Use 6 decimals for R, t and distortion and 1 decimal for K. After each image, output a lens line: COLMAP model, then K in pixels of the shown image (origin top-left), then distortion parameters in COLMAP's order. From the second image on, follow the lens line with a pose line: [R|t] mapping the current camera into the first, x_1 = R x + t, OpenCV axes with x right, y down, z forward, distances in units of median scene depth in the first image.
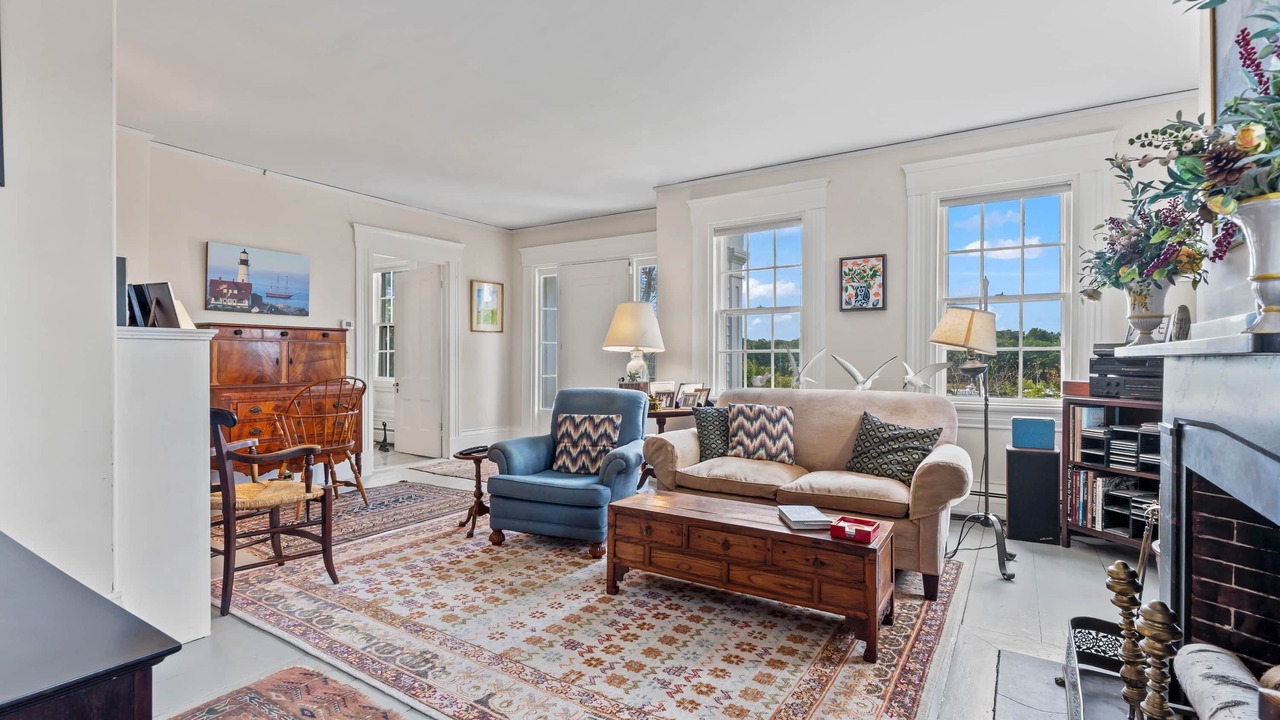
lens RADIAL K [[612.2, 0, 635.7], [0, 612.2, 357.2], [0, 0, 1]] dist [0.000289, 0.000351]
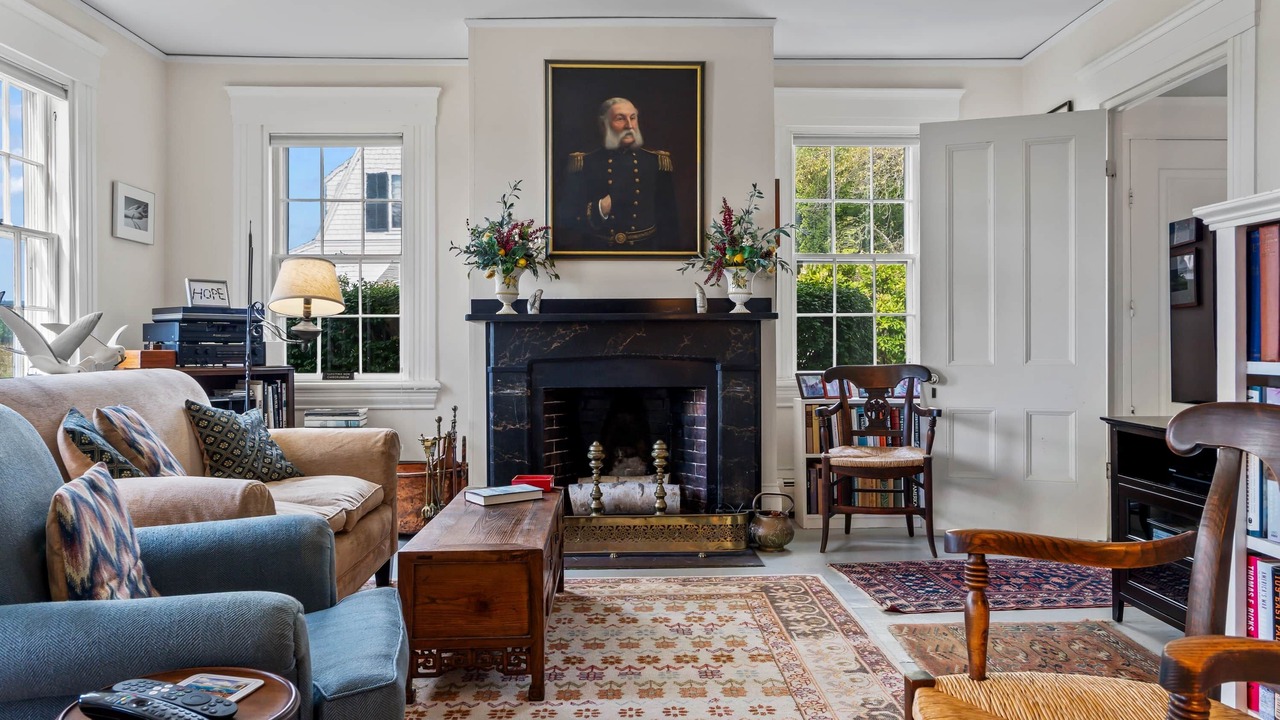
lens RADIAL K [[914.8, 0, 642.9], [0, 914.8, 353.0], [0, 0, 1]] dist [0.002311, 0.002109]
pose [[-0.569433, -0.003346, 0.822031, -0.948739], [0.005462, 0.999954, 0.007854, 0.046279], [-0.822020, 0.008962, -0.569389, 1.620020]]
